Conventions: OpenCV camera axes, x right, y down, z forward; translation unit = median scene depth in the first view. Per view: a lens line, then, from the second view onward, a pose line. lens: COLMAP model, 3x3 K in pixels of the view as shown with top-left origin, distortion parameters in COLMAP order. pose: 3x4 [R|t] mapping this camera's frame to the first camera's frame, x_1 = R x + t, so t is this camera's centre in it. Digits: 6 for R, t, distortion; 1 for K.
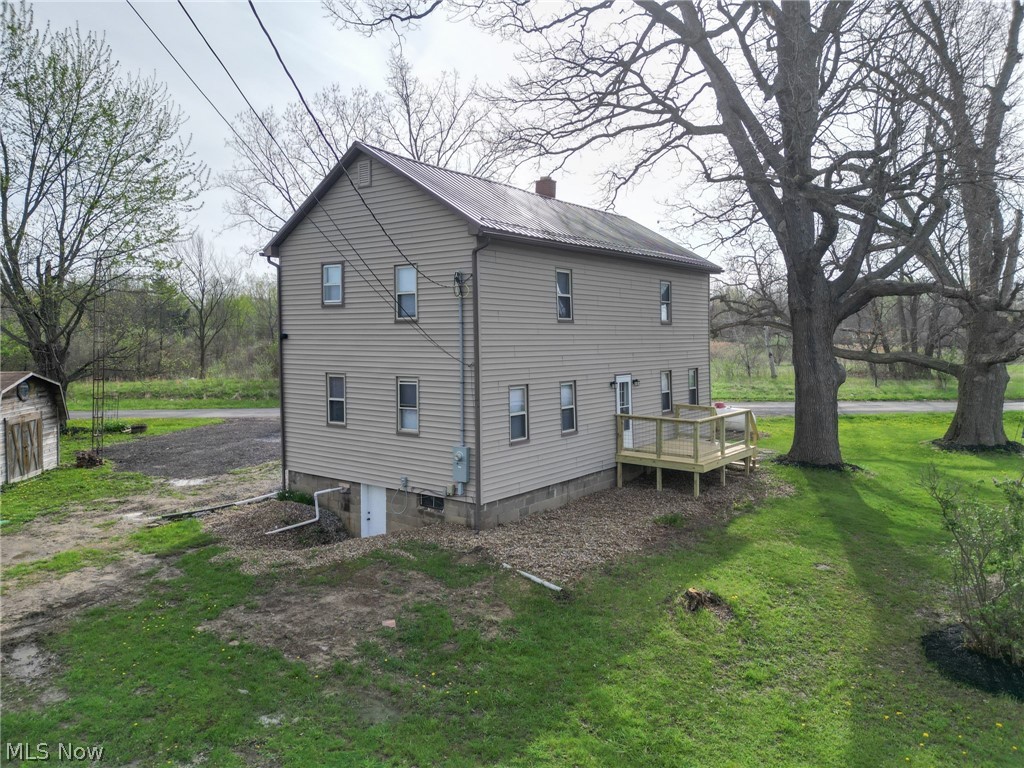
lens RADIAL K [[717.5, 0, 510.8], [0, 717.5, 360.1], [0, 0, 1]] dist [0.047120, -0.035875]
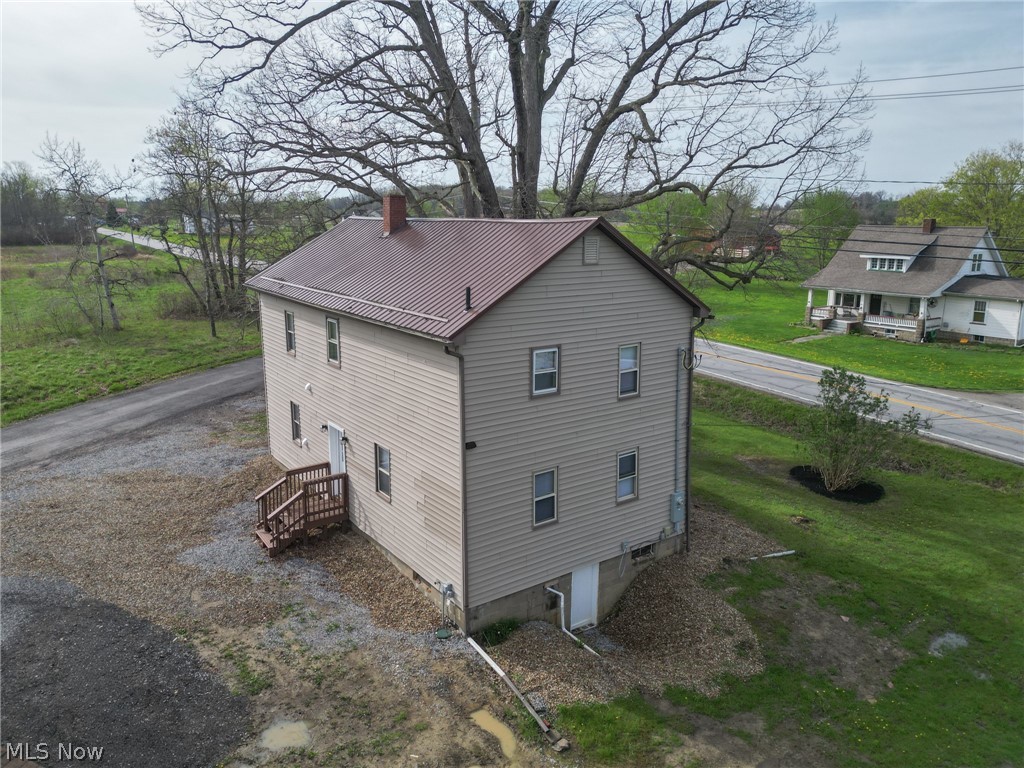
lens RADIAL K [[717.5, 0, 510.8], [0, 717.5, 360.1], [0, 0, 1]] dist [0.047120, -0.035875]
pose [[0.310626, -0.191421, 0.931058, -1.100767], [0.020600, 0.980638, 0.194742, -0.298787], [-0.950309, -0.041312, 0.308555, 0.812657]]
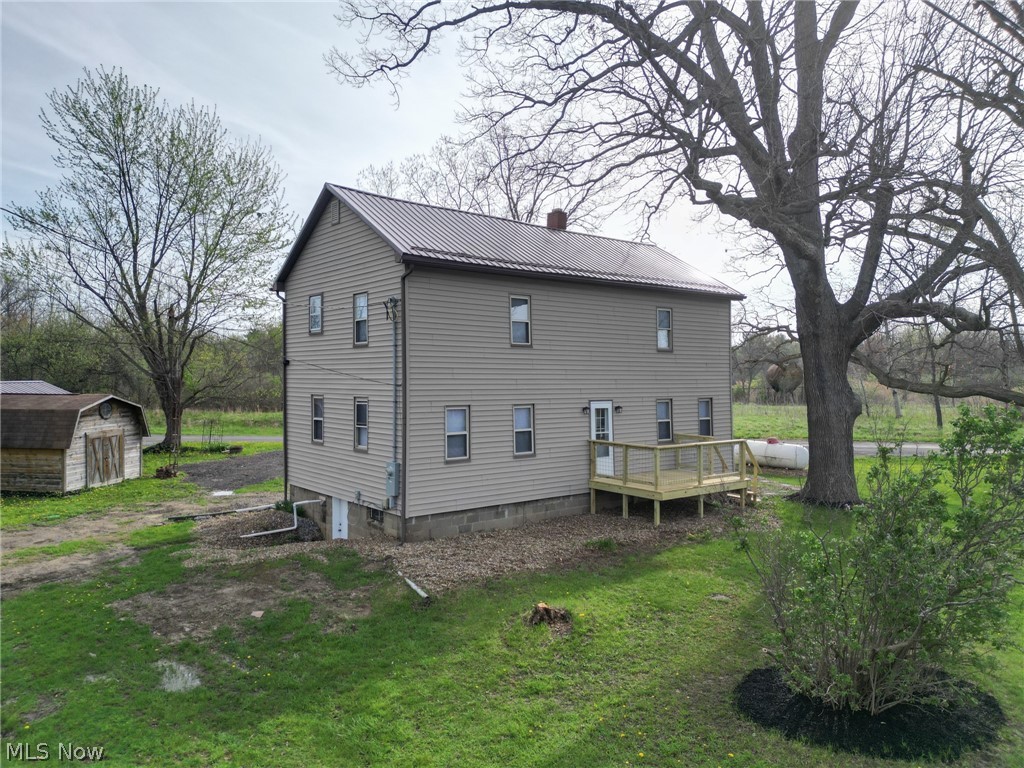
lens RADIAL K [[710.5, 0, 512.0], [0, 710.5, 384.0], [0, 0, 1]] dist [0.058415, -0.052933]
pose [[0.973877, 0.005157, -0.227017, 0.304842], [-0.010591, 0.999686, -0.022726, 0.024118], [0.226828, 0.024536, 0.973626, 0.011704]]
